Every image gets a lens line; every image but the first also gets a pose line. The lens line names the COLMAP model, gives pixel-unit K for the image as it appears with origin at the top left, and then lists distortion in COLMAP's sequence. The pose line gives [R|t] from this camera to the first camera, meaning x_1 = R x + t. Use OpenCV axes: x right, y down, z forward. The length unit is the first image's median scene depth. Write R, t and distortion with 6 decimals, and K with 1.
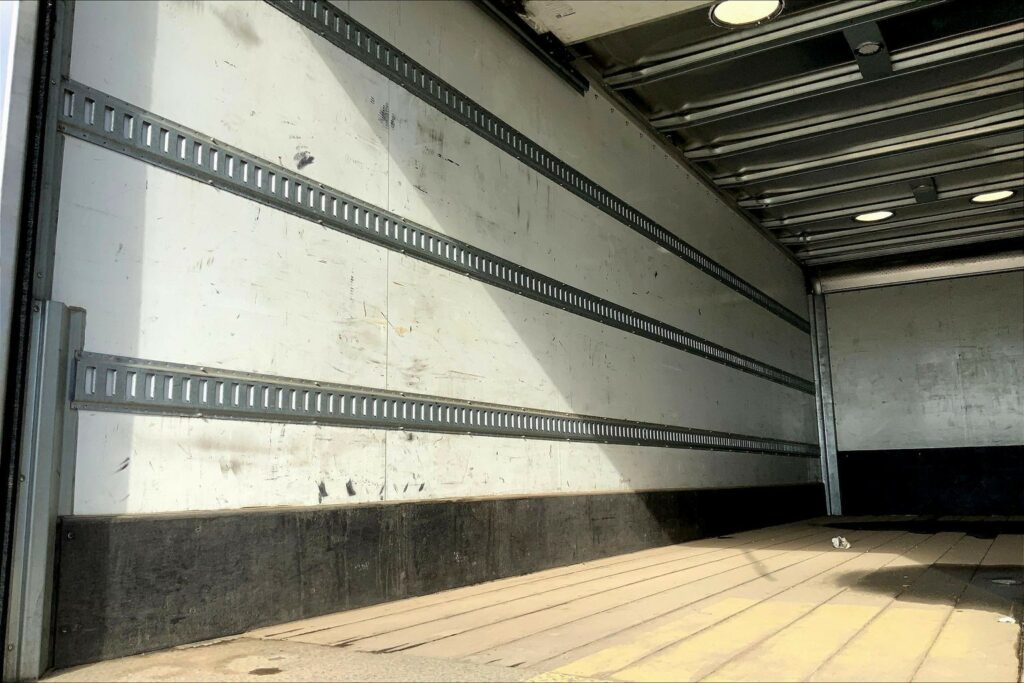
lens RADIAL K [[845.2, 0, 508.5], [0, 845.2, 343.1], [0, 0, 1]] dist [0.100842, -0.194675]
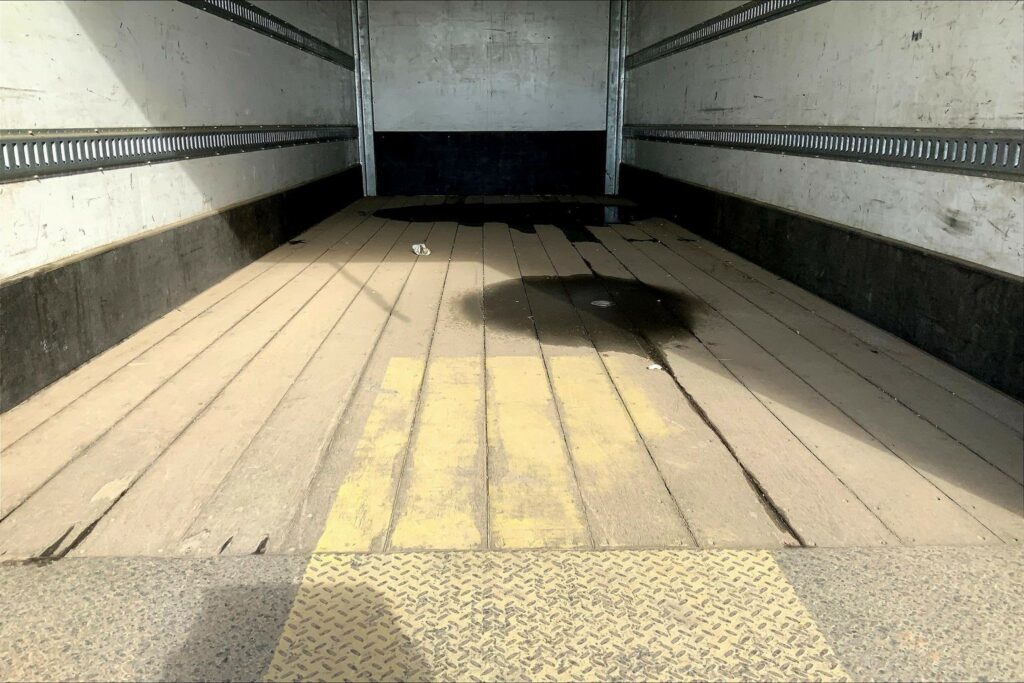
lens RADIAL K [[845.2, 0, 505.9], [0, 845.2, 345.5], [0, 0, 1]] dist [0.100842, -0.194675]
pose [[0.837885, -0.127466, 0.530755, -0.113756], [-0.094175, 0.924013, 0.370582, -0.064913], [-0.537661, -0.360489, 0.762213, 0.190952]]
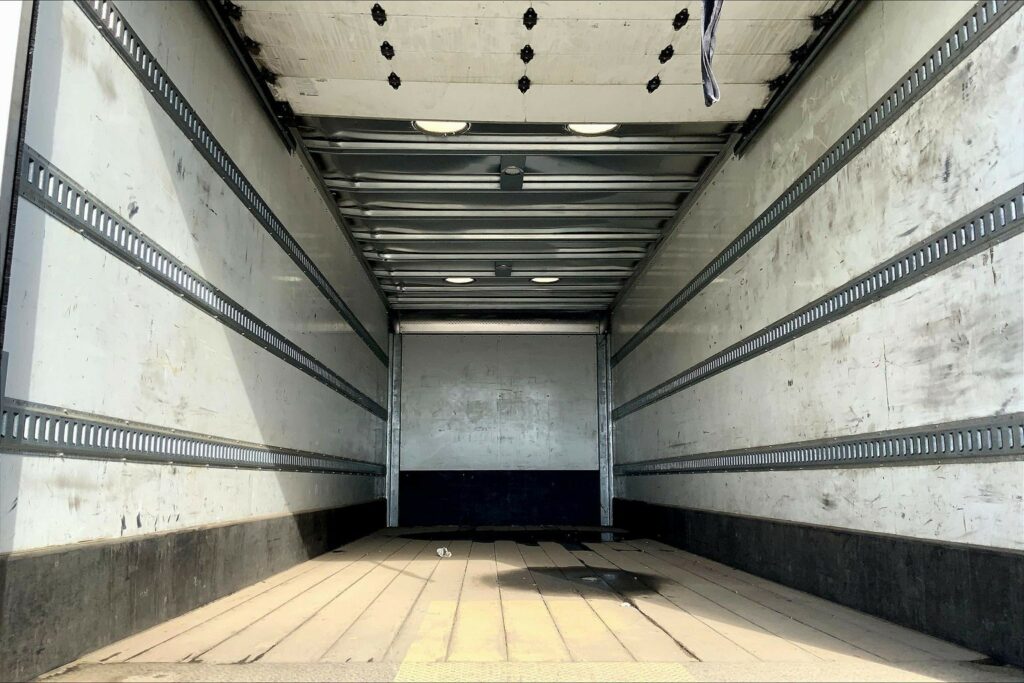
lens RADIAL K [[845.2, 0, 507.0], [0, 845.2, 342.4], [0, 0, 1]] dist [0.100842, -0.194675]
pose [[0.840241, 0.101121, 0.532700, -0.318978], [-0.095507, 0.994696, -0.038175, -0.043722], [-0.533735, -0.018801, 0.845443, -0.118702]]
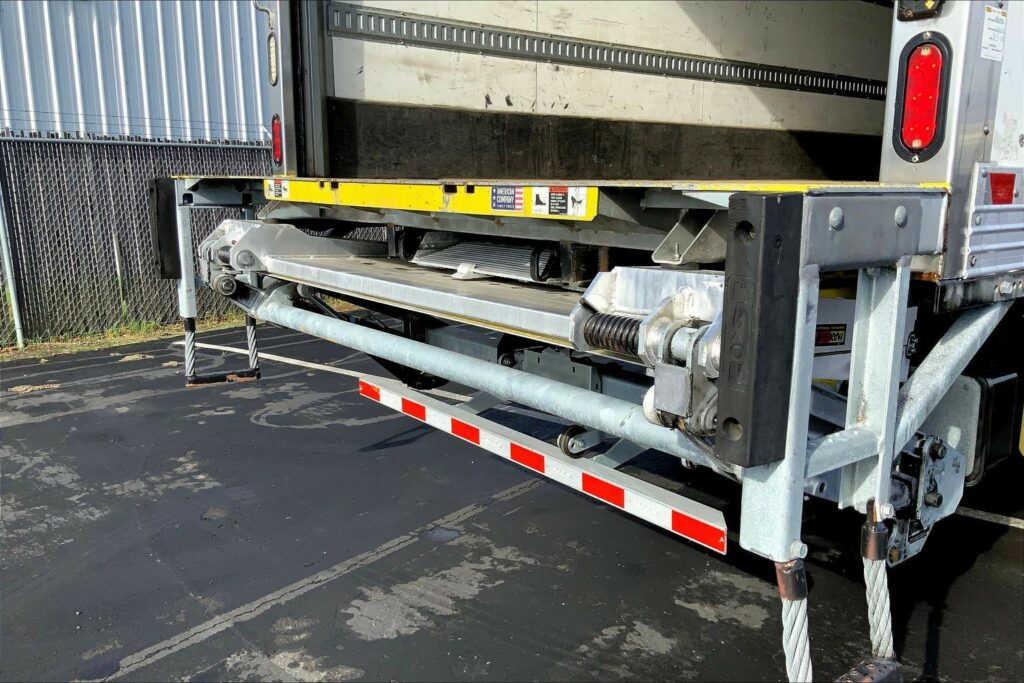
lens RADIAL K [[845.2, 0, 515.2], [0, 845.2, 347.1], [0, 0, 1]] dist [0.100842, -0.194675]
pose [[0.938789, 0.088741, -0.332865, 0.299343], [0.032913, 0.938727, 0.343088, 0.051368], [0.342916, -0.333043, 0.878346, -0.385228]]
